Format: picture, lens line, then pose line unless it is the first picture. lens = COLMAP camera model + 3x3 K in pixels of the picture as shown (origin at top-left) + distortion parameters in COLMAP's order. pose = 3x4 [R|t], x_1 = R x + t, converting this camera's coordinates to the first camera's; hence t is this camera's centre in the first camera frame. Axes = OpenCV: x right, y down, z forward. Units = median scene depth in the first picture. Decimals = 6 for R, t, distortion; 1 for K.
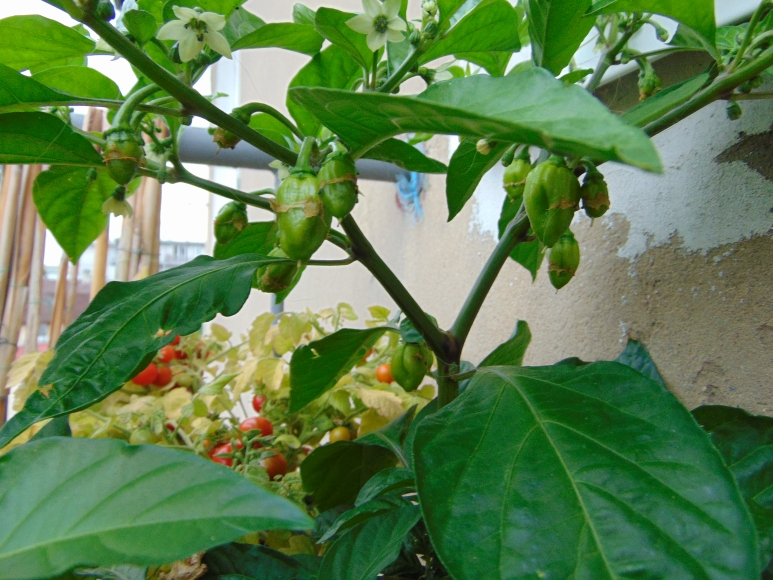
lens RADIAL K [[572.2, 0, 386.5], [0, 572.2, 290.0], [0, 0, 1]] dist [-0.075961, 0.076754]
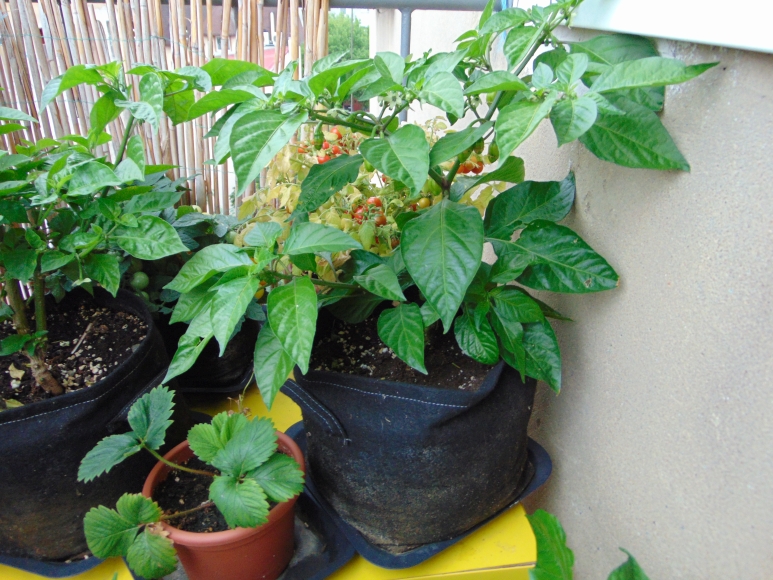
lens RADIAL K [[572.2, 0, 386.5], [0, 572.2, 290.0], [0, 0, 1]] dist [-0.075961, 0.076754]
pose [[0.955982, 0.127566, -0.264246, 0.700463], [0.010533, 0.885053, 0.465371, -0.767491], [0.293237, -0.447669, 0.844751, -1.608802]]
